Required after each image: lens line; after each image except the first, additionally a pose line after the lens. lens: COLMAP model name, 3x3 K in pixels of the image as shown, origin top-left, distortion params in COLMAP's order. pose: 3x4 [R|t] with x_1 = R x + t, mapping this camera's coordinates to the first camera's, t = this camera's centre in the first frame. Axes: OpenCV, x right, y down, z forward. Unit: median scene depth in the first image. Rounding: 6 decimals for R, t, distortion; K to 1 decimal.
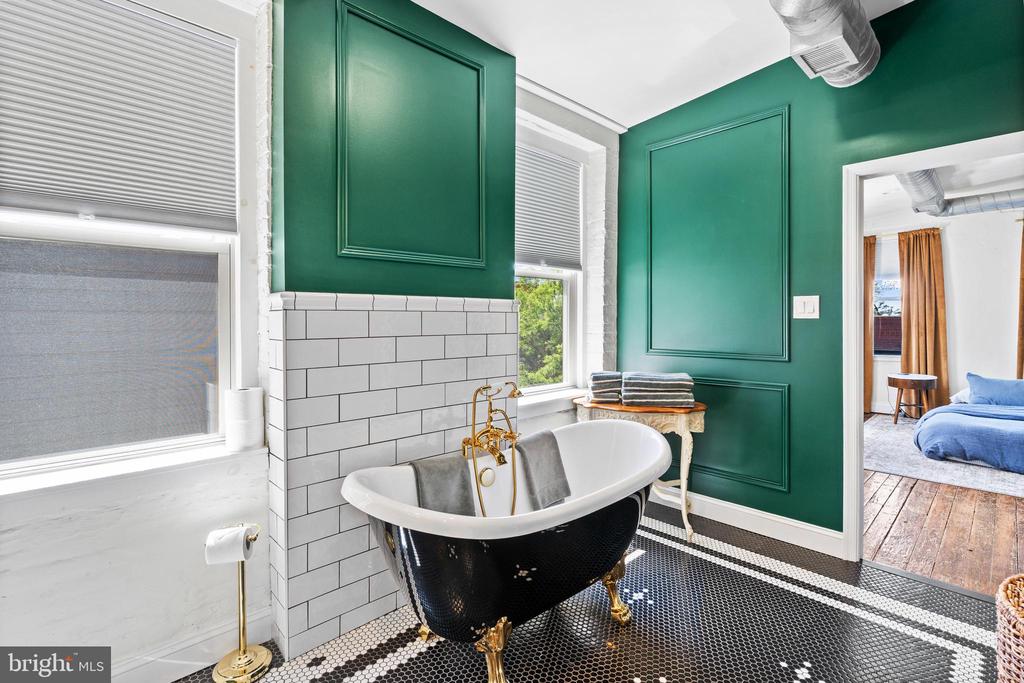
lens RADIAL K [[480.4, 0, 513.2], [0, 480.4, 328.8], [0, 0, 1]] dist [-0.001387, 0.000076]
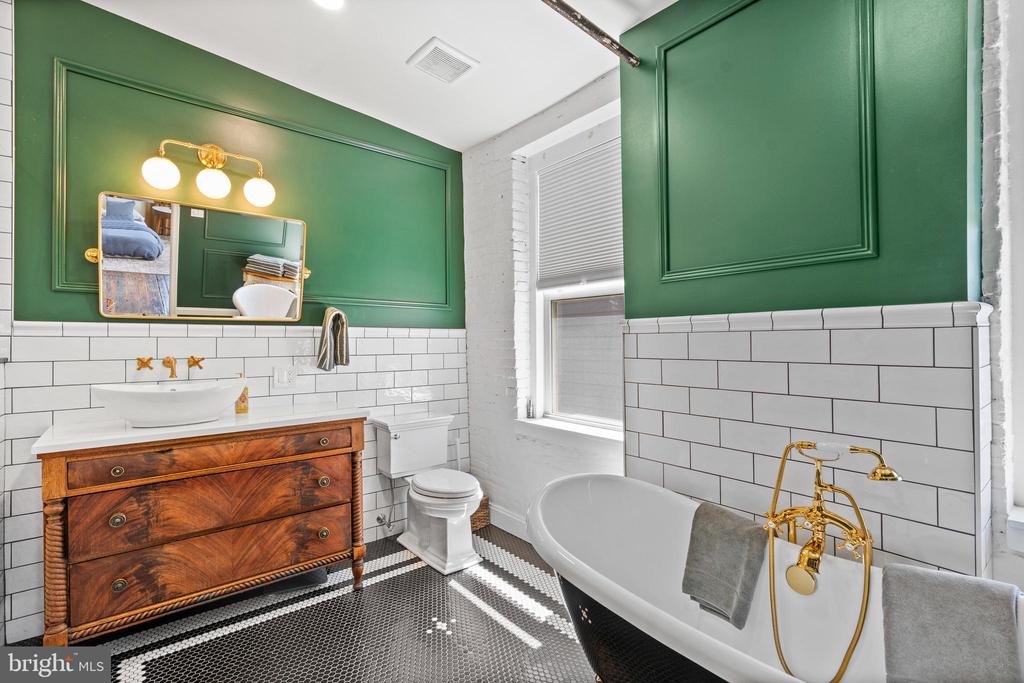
lens RADIAL K [[480.4, 0, 513.2], [0, 480.4, 328.8], [0, 0, 1]] dist [-0.001387, 0.000076]
pose [[-0.091661, -0.015196, -0.995674, 0.702612], [-0.015395, 0.999786, -0.013842, -0.025581], [0.995671, 0.014060, -0.091875, 0.694561]]
